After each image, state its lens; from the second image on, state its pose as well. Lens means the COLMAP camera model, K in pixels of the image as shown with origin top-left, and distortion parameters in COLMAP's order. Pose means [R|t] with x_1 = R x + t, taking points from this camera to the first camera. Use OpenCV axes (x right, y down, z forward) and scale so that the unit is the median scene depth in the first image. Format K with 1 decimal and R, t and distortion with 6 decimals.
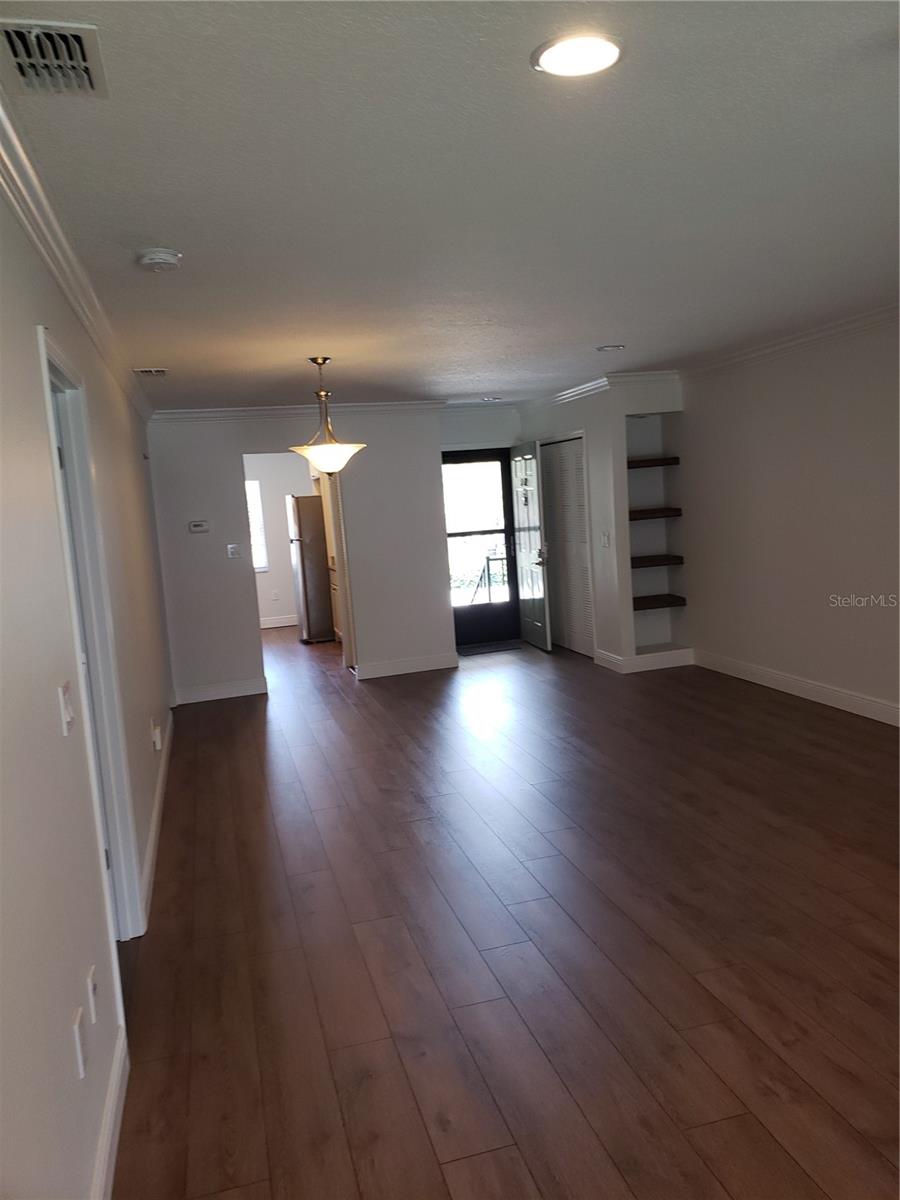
lens RADIAL K [[913.0, 0, 449.6], [0, 913.0, 607.6], [0, 0, 1]] dist [0.064821, -0.051878]
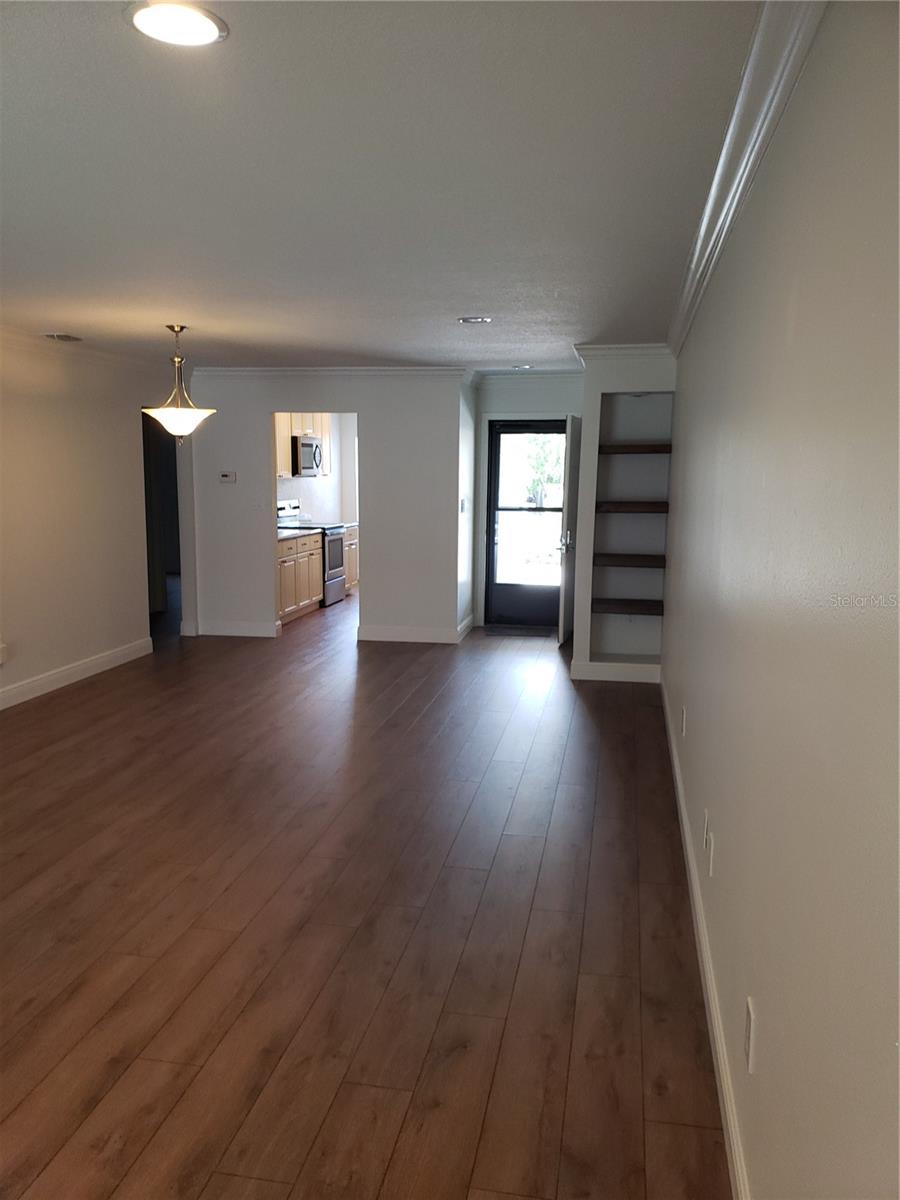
lens RADIAL K [[926.6, 0, 450.0], [0, 926.6, 600.0], [0, 0, 1]] dist [0.029225, -0.057675]
pose [[0.895063, 0.141338, -0.422949, 0.859538], [-0.125338, 0.989945, 0.065566, -0.094521], [0.427964, -0.005674, 0.903778, 0.227432]]
